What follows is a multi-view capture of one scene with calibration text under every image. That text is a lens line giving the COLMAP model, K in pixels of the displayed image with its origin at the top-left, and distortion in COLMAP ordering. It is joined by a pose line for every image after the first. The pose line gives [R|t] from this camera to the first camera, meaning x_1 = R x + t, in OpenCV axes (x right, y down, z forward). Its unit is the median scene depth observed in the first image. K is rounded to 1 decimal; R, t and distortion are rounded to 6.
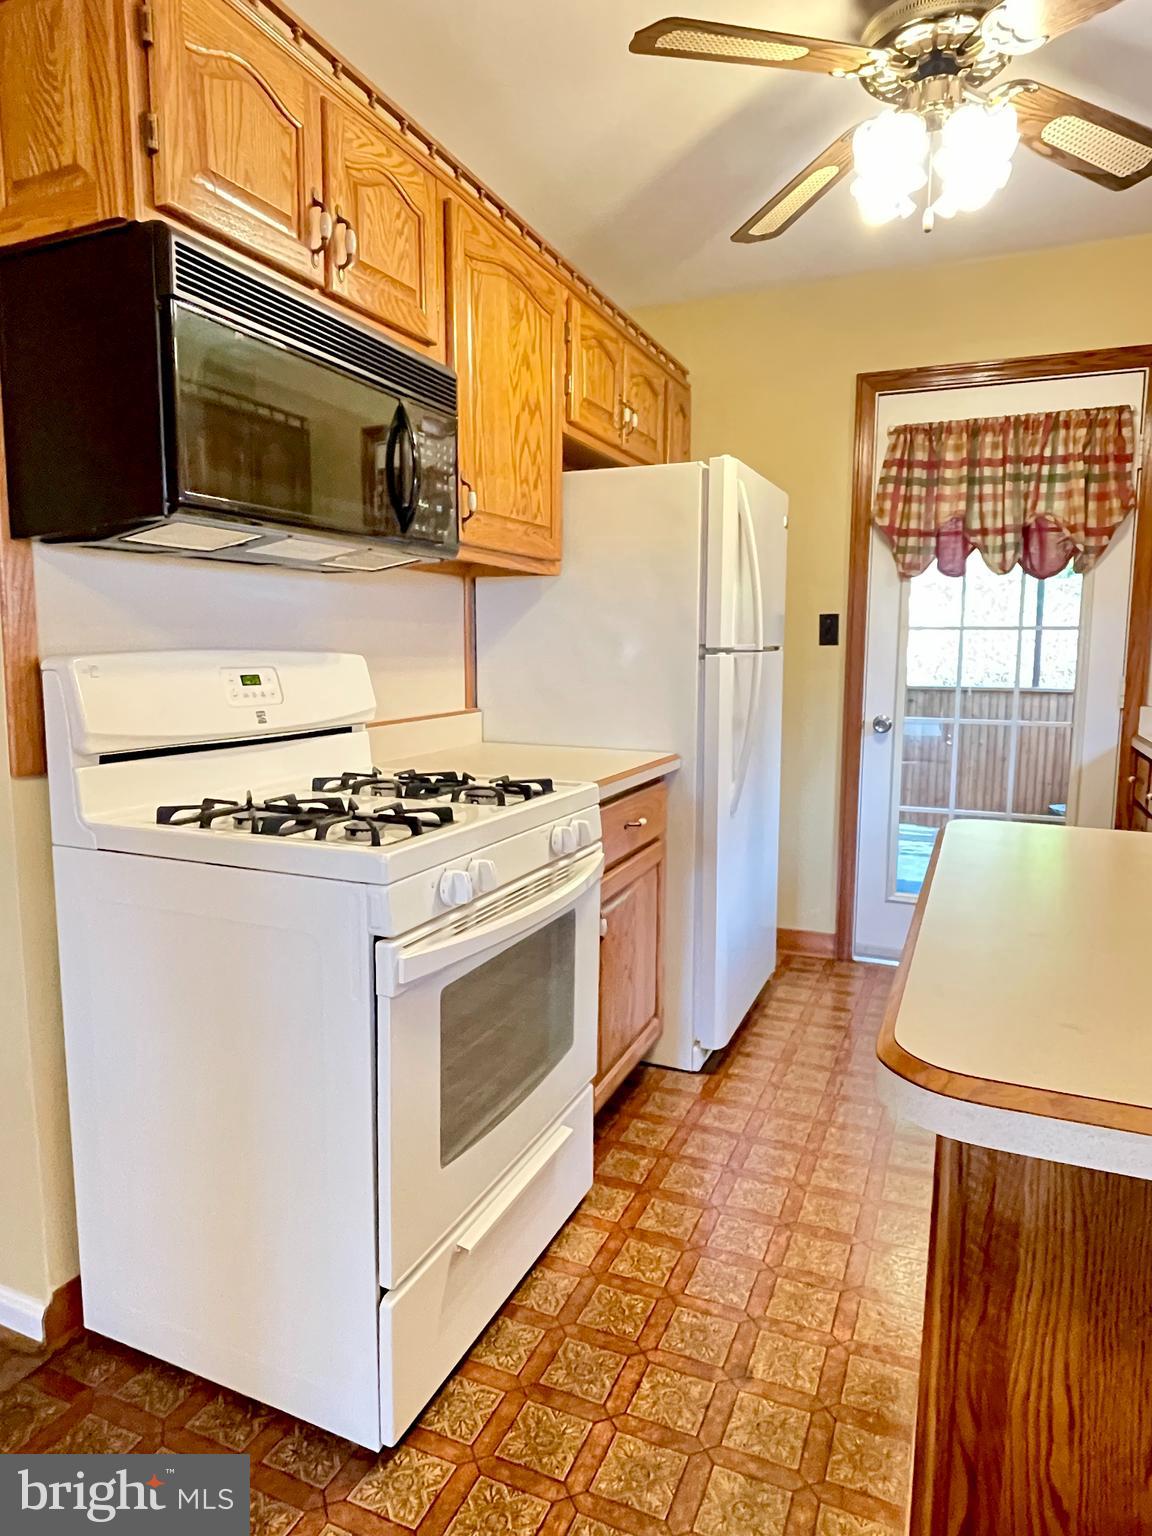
lens RADIAL K [[940.4, 0, 578.6], [0, 940.4, 765.0], [0, 0, 1]] dist [-0.004512, -0.000905]
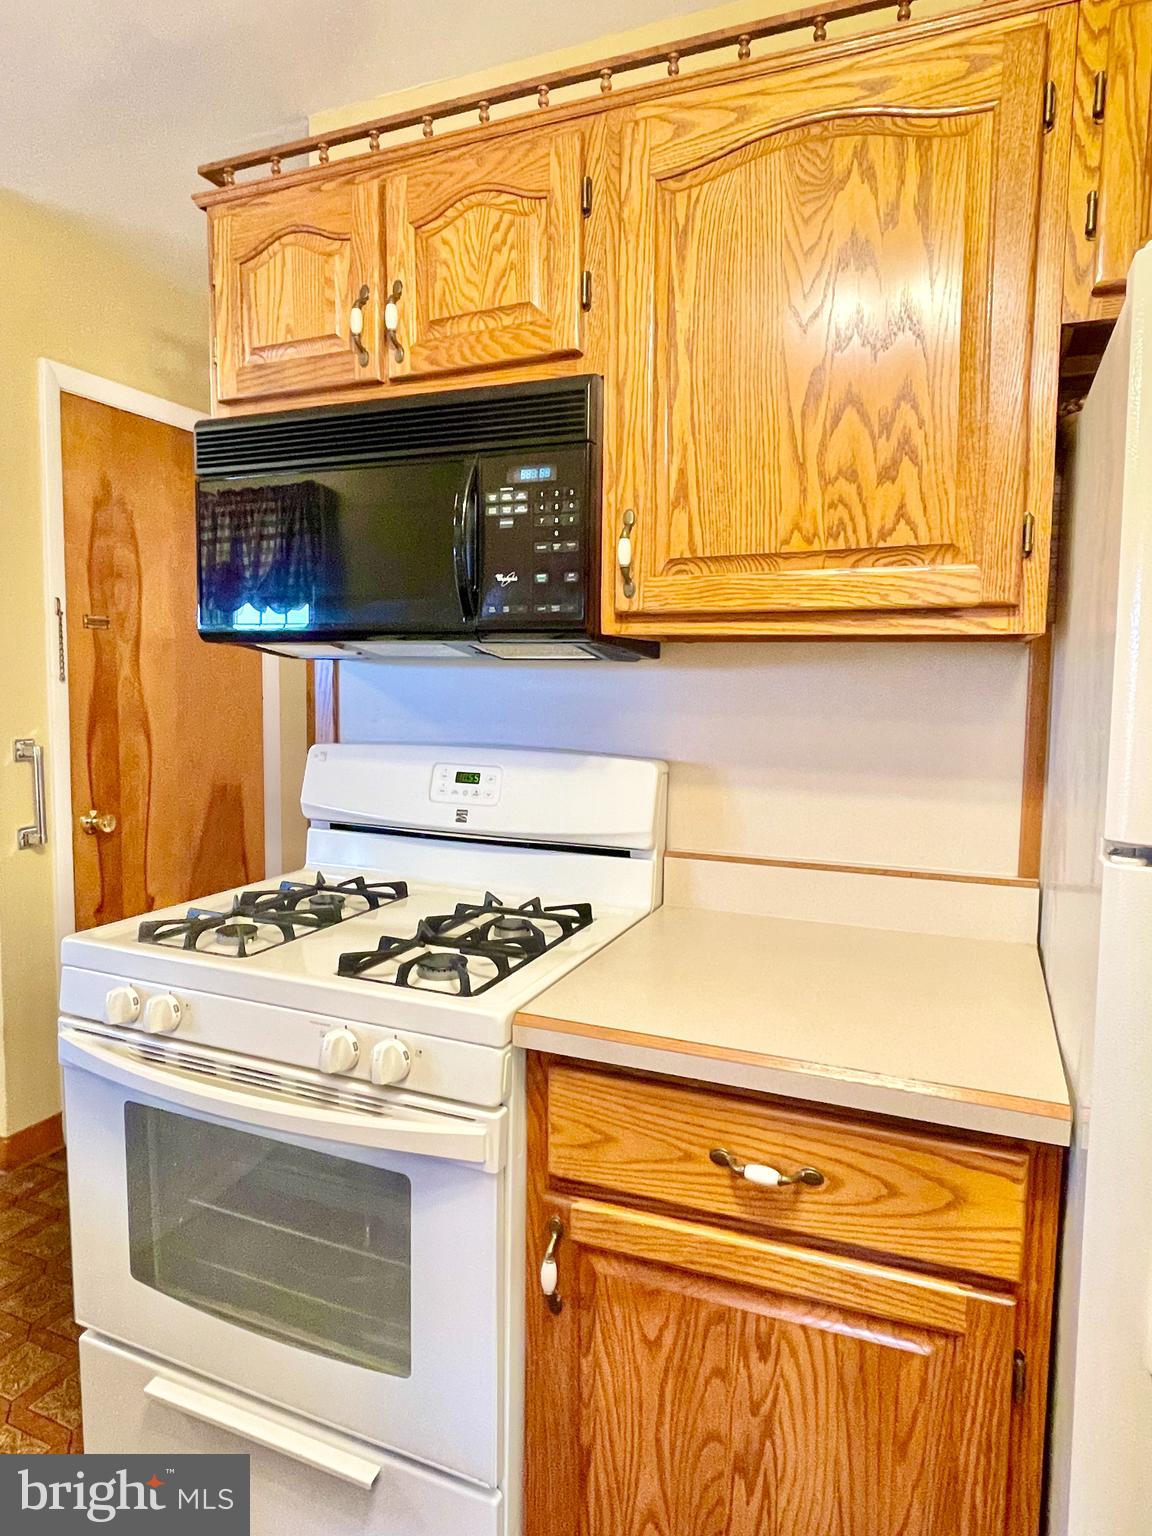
lens RADIAL K [[940.4, 0, 579.2], [0, 940.4, 762.0], [0, 0, 1]] dist [-0.004512, -0.000905]
pose [[0.010716, 0.091923, -0.995708, 0.373933], [-0.139824, 0.986120, 0.089533, -0.124442], [0.990118, 0.138264, 0.023421, 0.641114]]
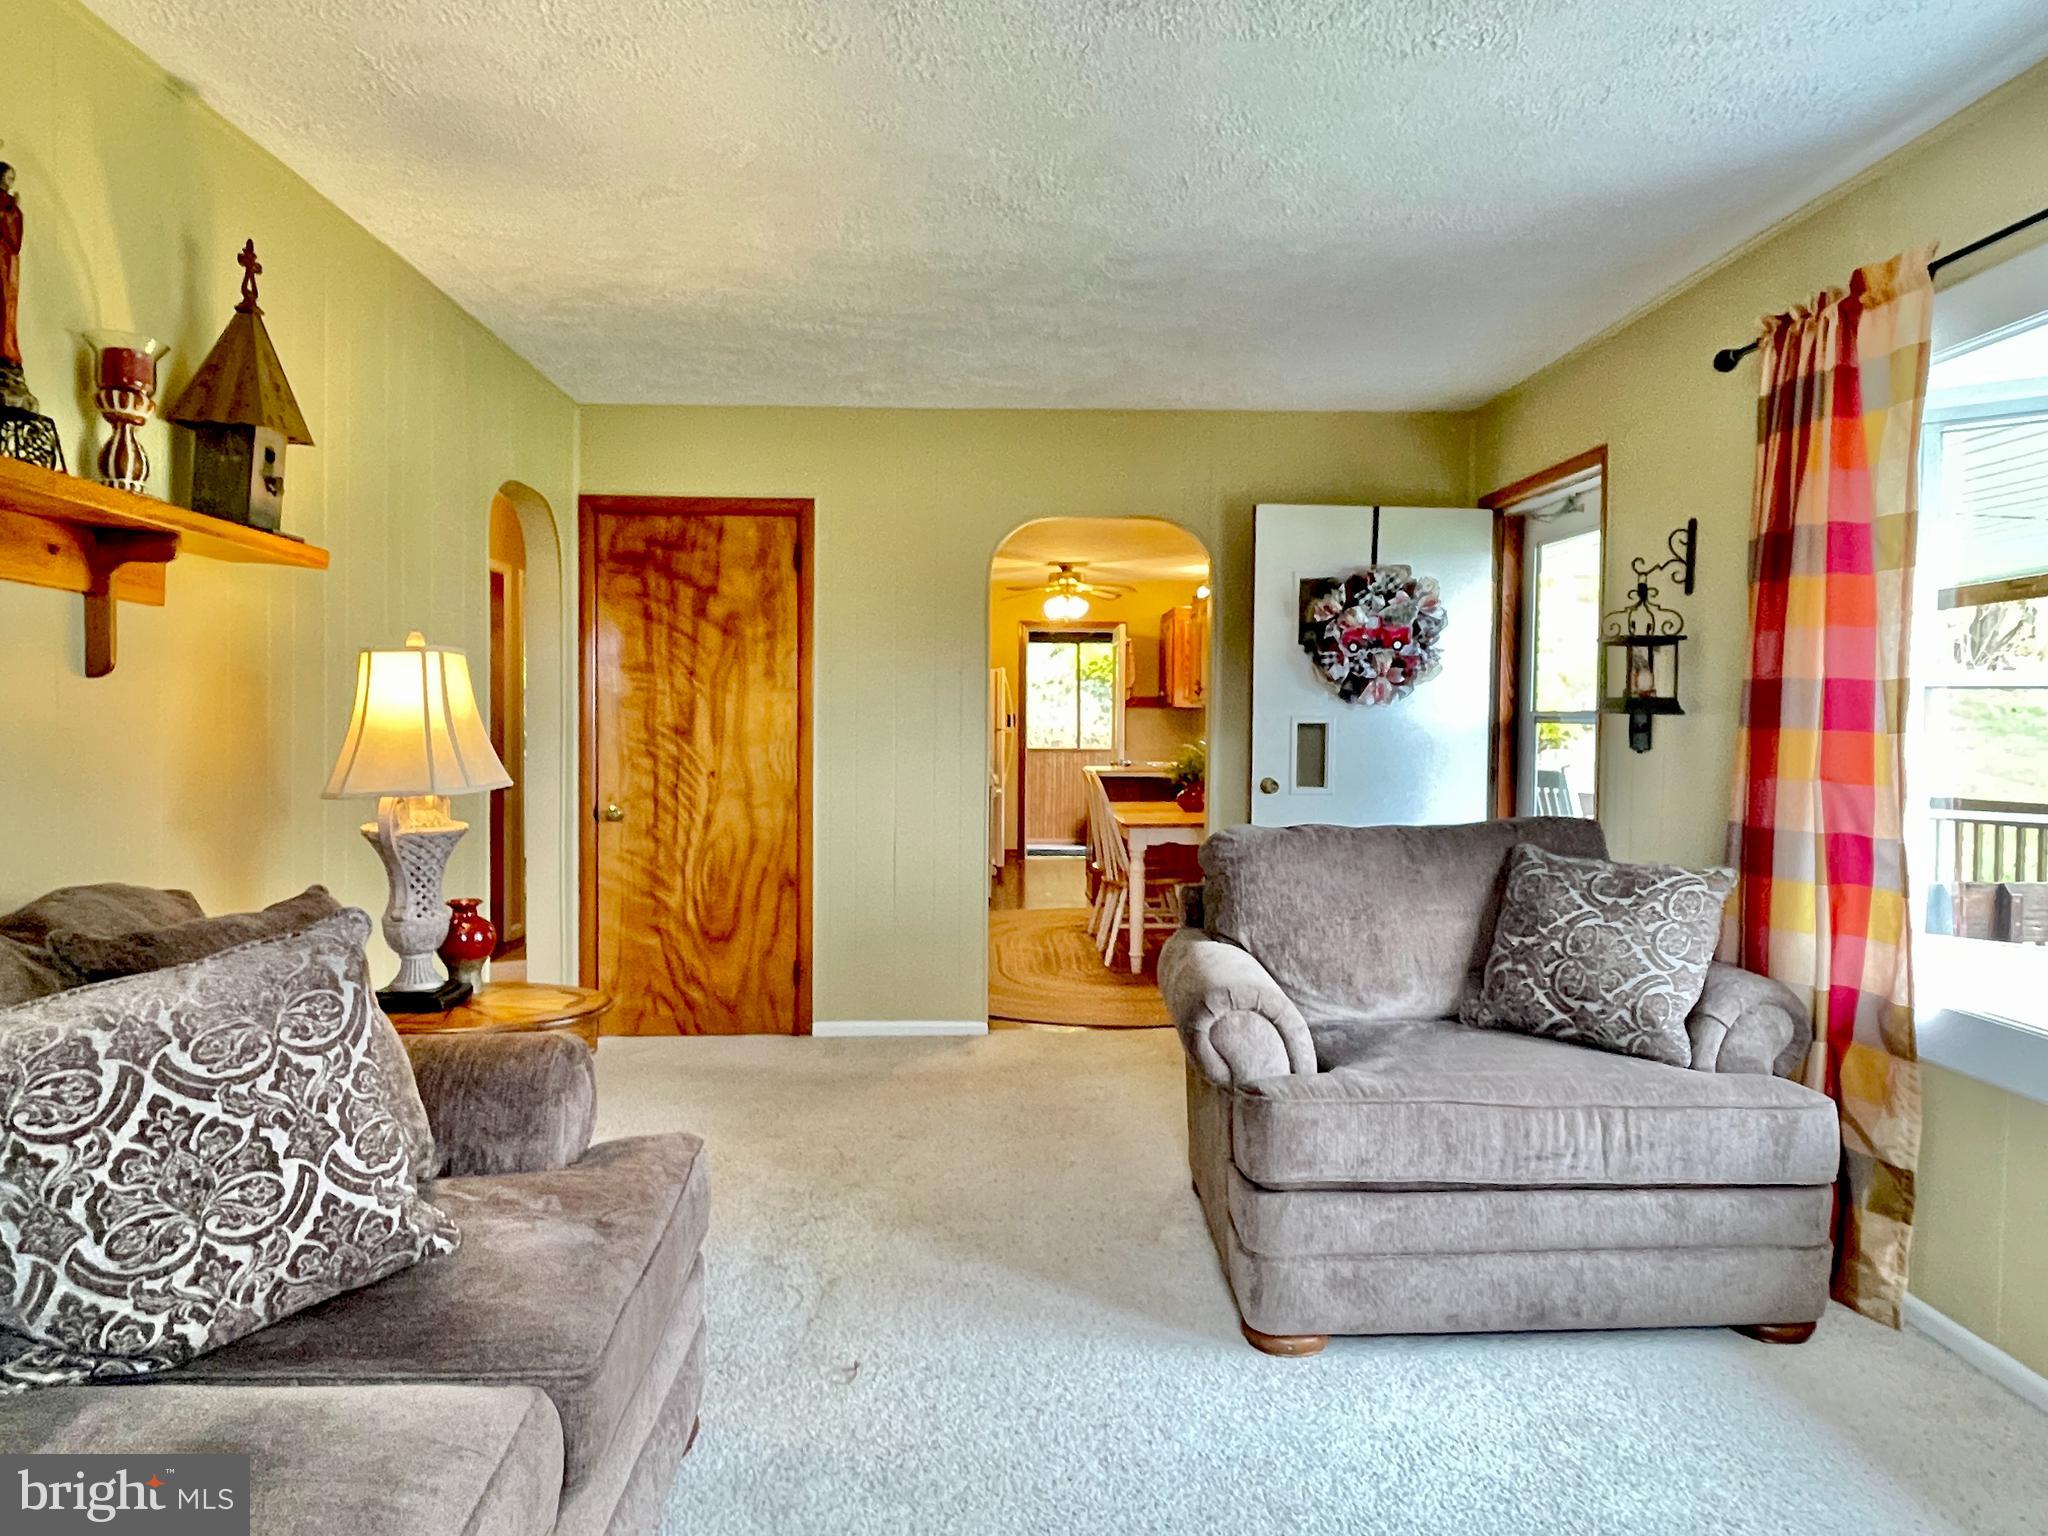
lens RADIAL K [[1323.6, 0, 1028.5], [0, 1323.6, 768.8], [0, 0, 1]] dist [0.010683, -0.015999]
pose [[0.901003, -0.013306, 0.433608, -1.300355], [0.049686, 0.996117, -0.072677, 0.254522], [-0.430958, 0.087027, 0.898166, -2.297494]]
